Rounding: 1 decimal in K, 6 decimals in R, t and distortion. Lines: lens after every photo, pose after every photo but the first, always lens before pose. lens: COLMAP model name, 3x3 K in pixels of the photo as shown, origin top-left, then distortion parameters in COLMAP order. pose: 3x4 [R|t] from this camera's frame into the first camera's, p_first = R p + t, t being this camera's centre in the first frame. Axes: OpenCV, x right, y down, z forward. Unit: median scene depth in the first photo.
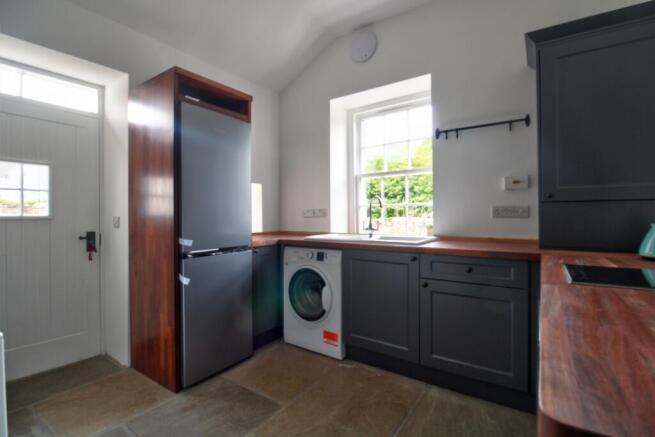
lens RADIAL K [[303.8, 0, 327.6], [0, 303.8, 214.3], [0, 0, 1]] dist [-0.001926, -0.000581]
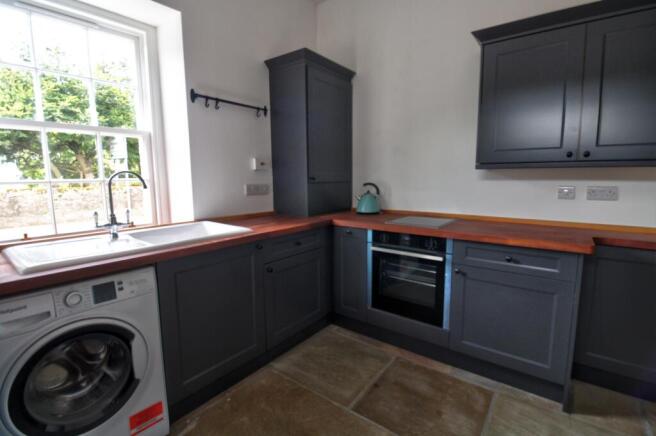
lens RADIAL K [[304.3, 0, 327.9], [0, 304.3, 219.8], [0, 0, 1]] dist [-0.001926, -0.000581]
pose [[0.062124, -0.137559, 0.988544, -0.529670], [0.009252, 0.990493, 0.137249, -0.049628], [-0.998026, 0.000620, 0.062806, 0.663008]]
